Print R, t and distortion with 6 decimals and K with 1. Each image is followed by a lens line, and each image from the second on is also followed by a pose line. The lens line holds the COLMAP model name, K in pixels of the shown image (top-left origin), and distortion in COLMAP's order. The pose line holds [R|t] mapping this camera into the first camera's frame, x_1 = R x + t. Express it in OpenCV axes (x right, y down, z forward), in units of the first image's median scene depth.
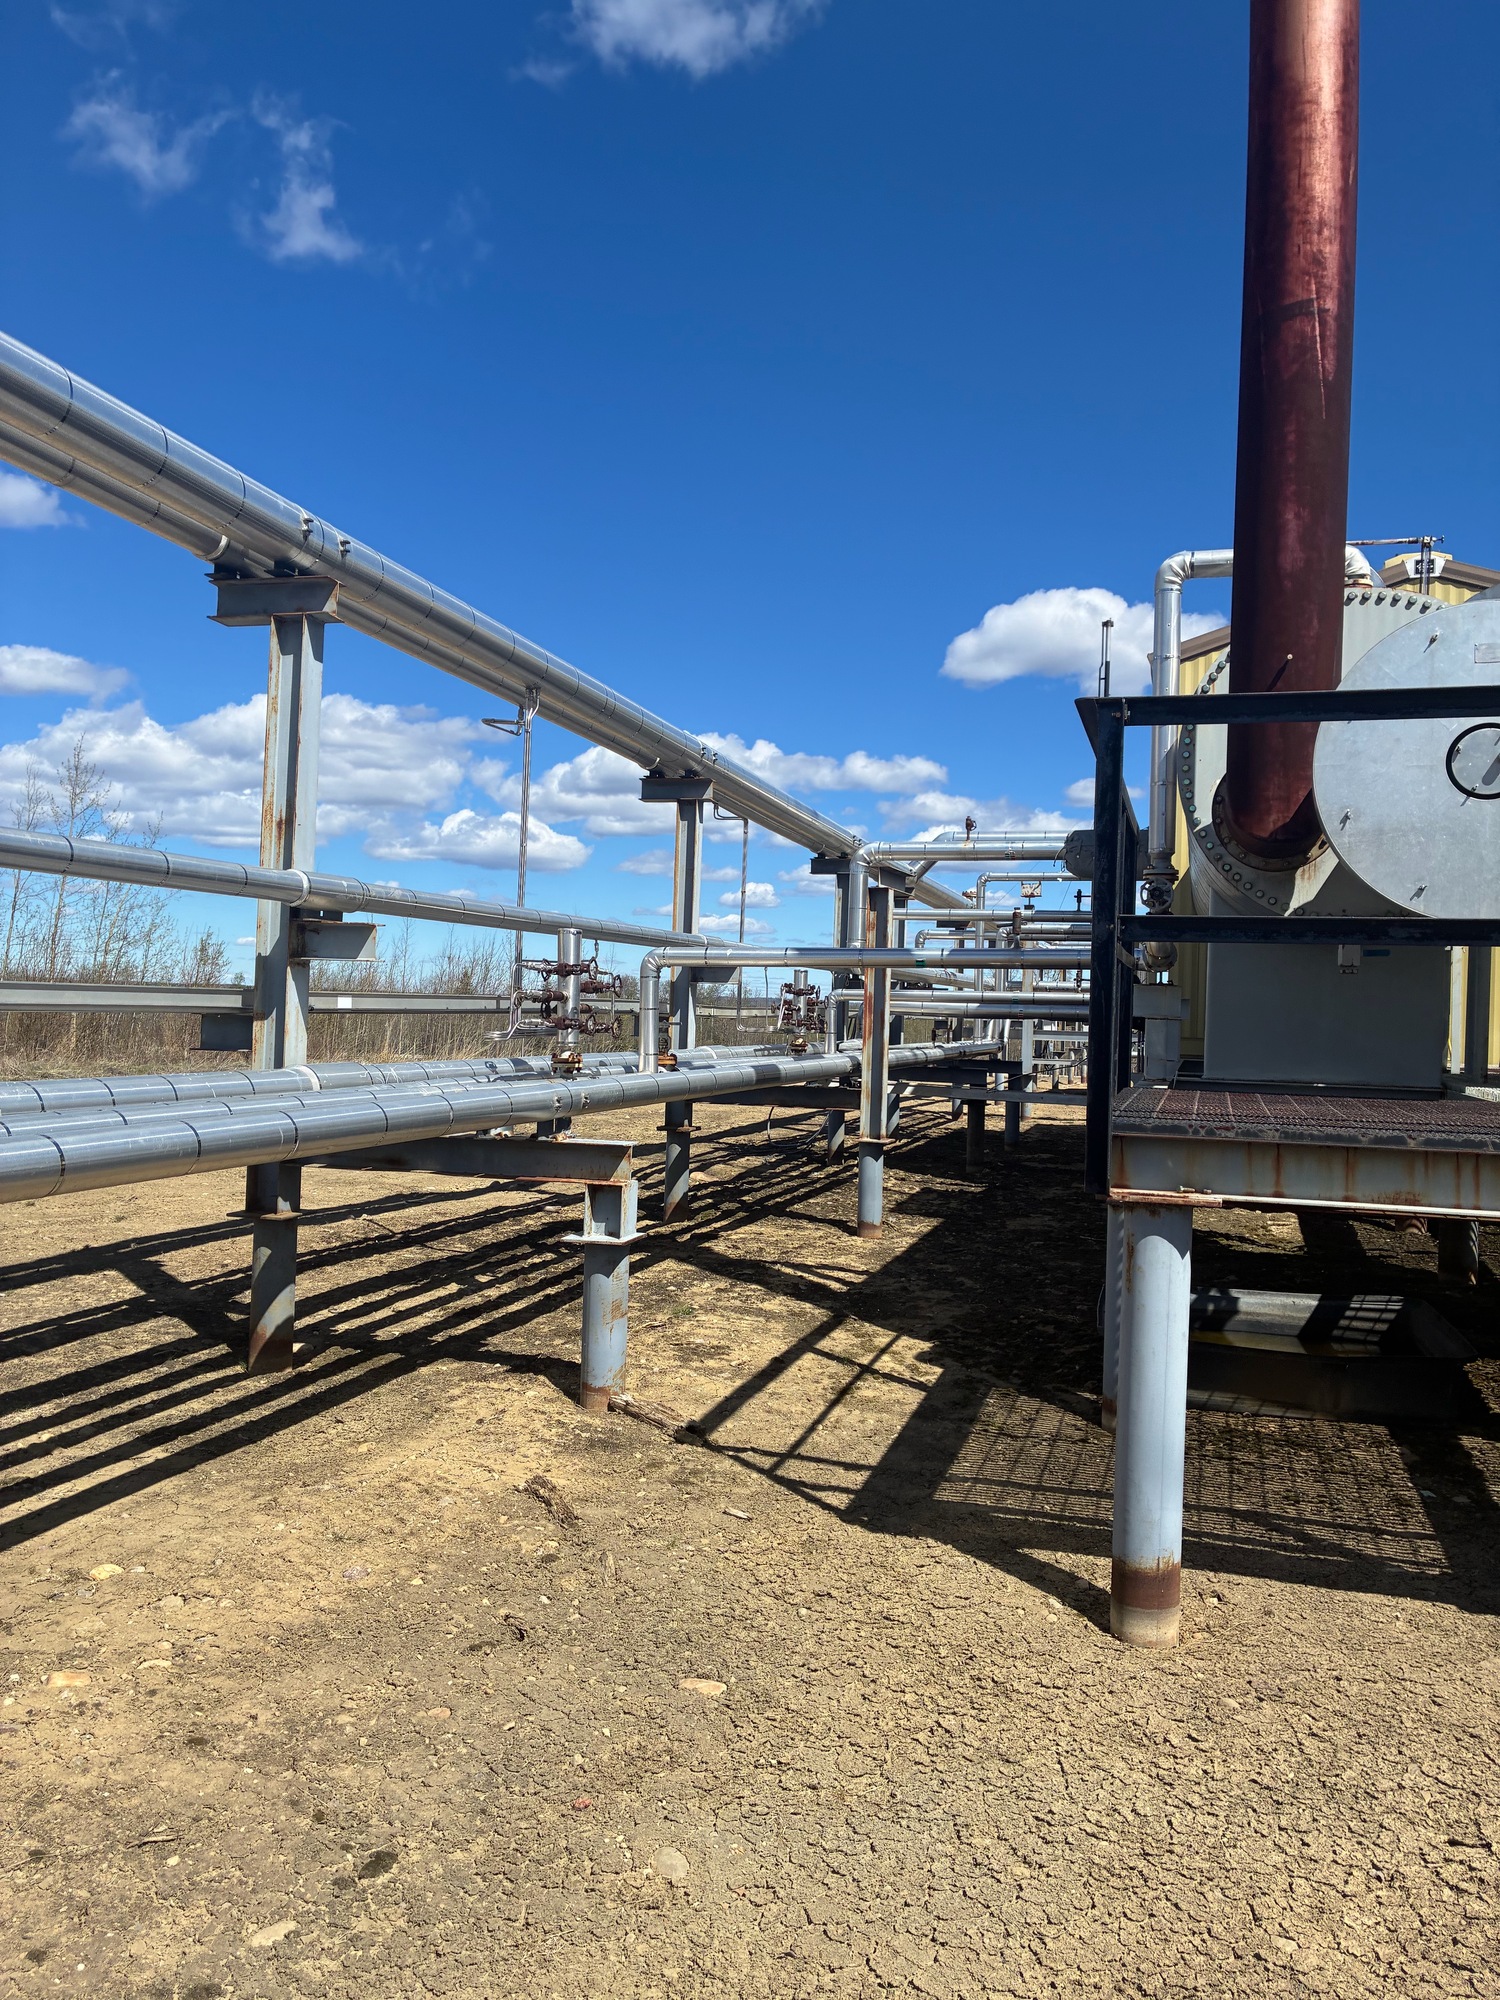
lens RADIAL K [[1523.7, 0, 734.7], [0, 1523.7, 980.9], [0, 0, 1]] dist [0.058164, -0.068822]
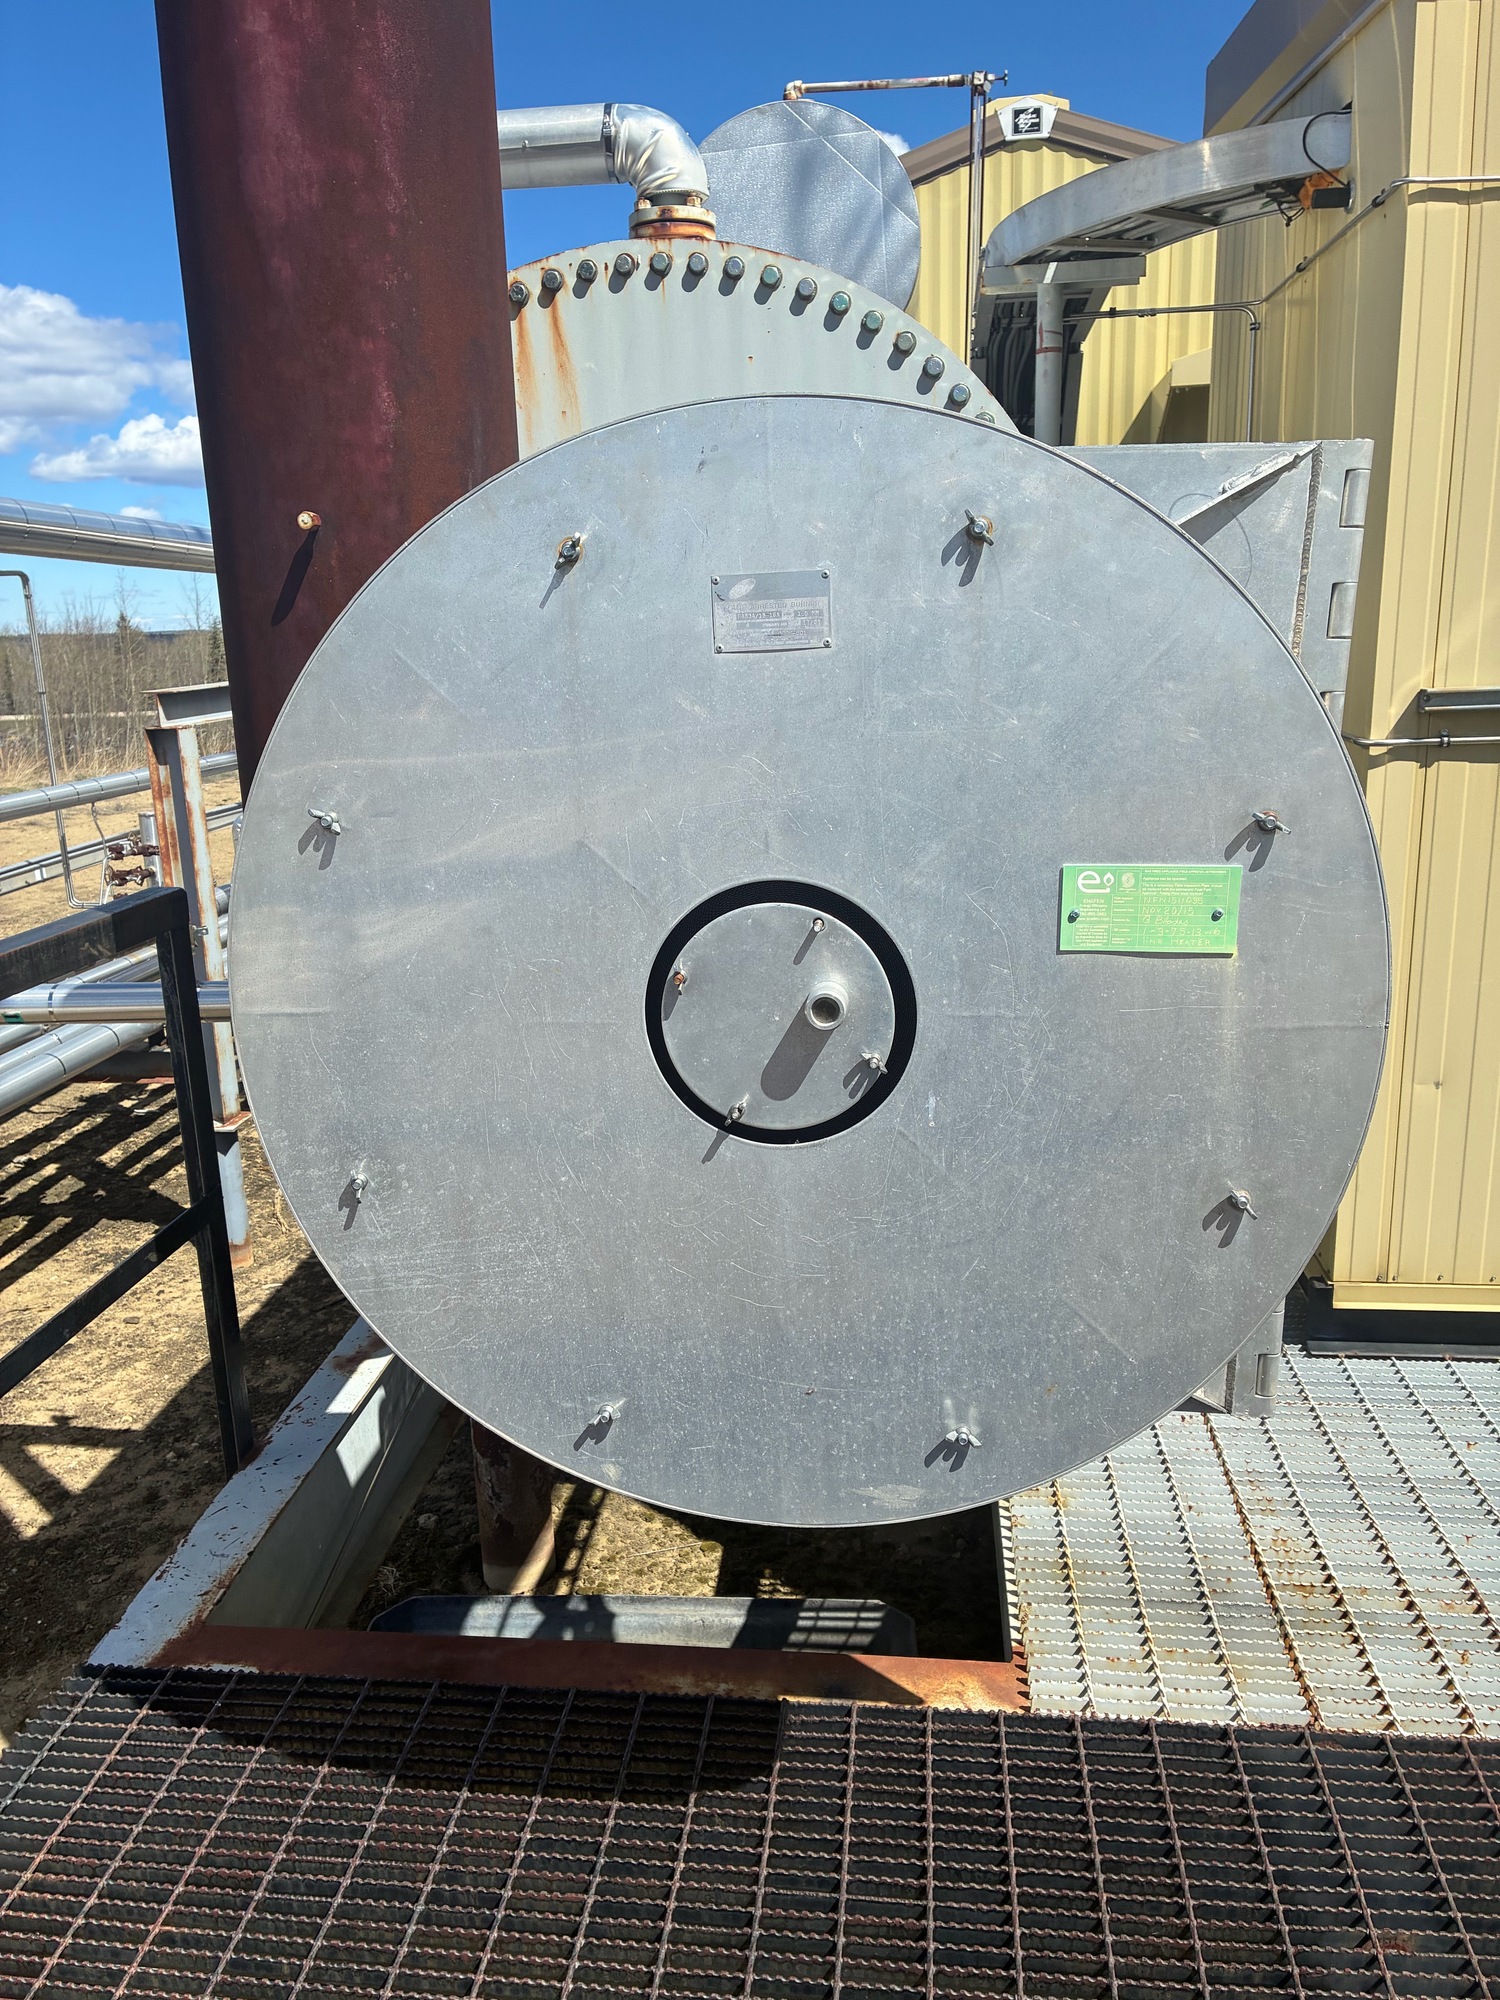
lens RADIAL K [[1523.7, 0, 748.5], [0, 1523.7, 1013.1], [0, 0, 1]] dist [0.058164, -0.068822]
pose [[0.980341, -0.107991, 0.165134, 0.325646], [0.059785, 0.960159, 0.272983, -0.163068], [-0.188034, -0.257744, 0.947740, 0.547573]]
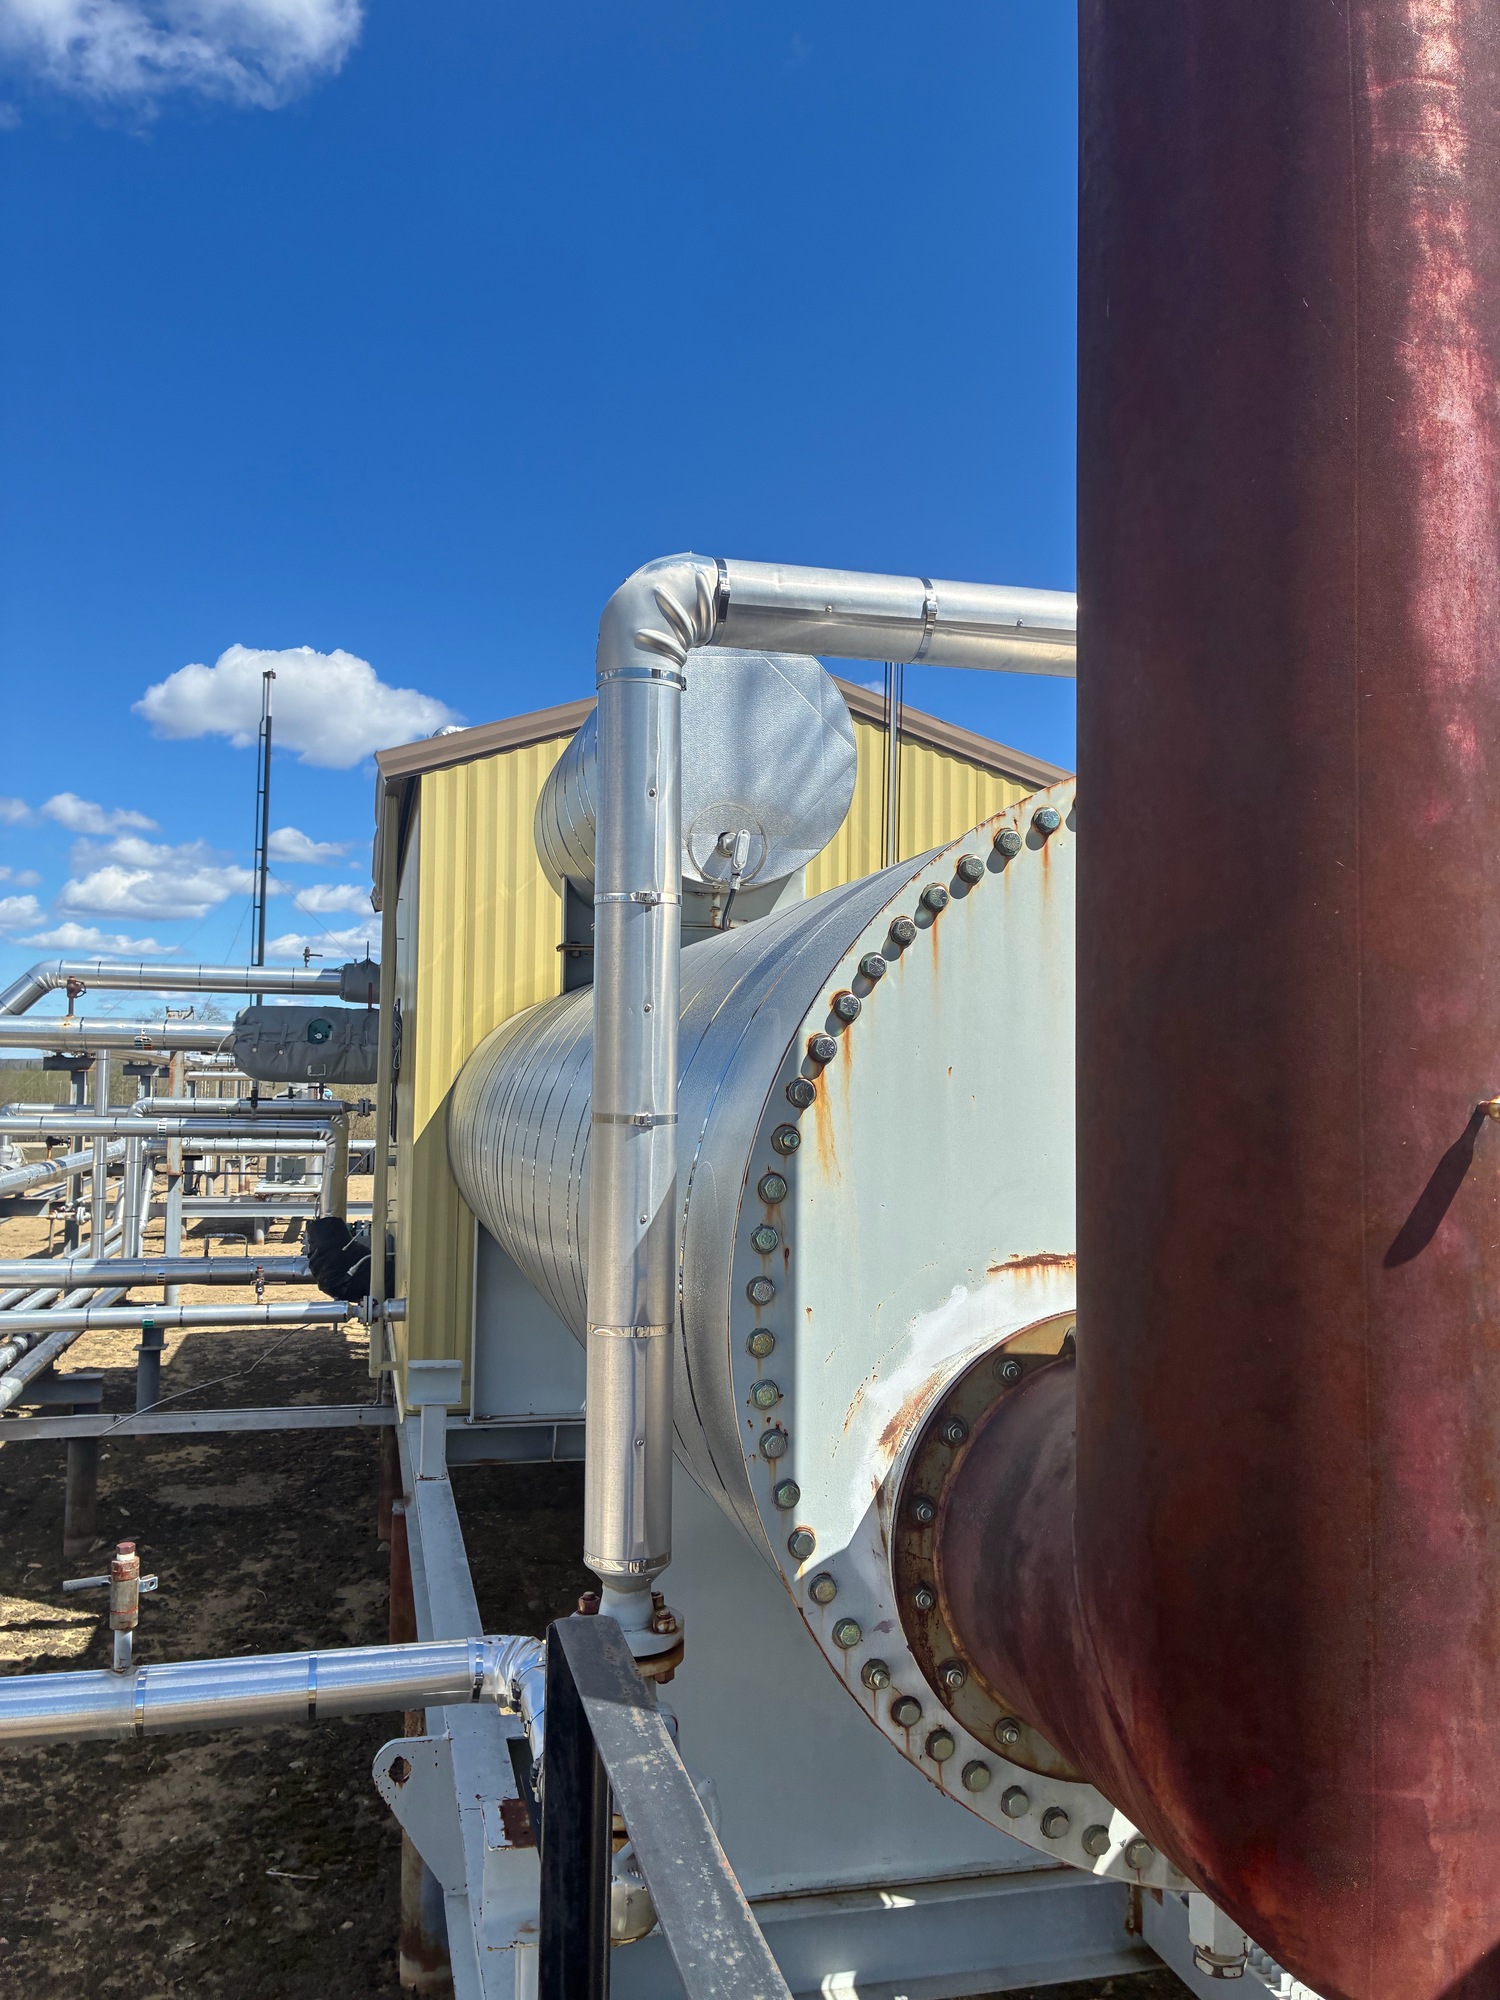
lens RADIAL K [[1523.7, 0, 735.1], [0, 1523.7, 1006.5], [0, 0, 1]] dist [0.058164, -0.068822]
pose [[0.858260, 0.006383, 0.513175, 0.145412], [0.002392, 0.999862, -0.016437, -0.185698], [-0.513209, 0.015335, 0.858127, 0.740035]]
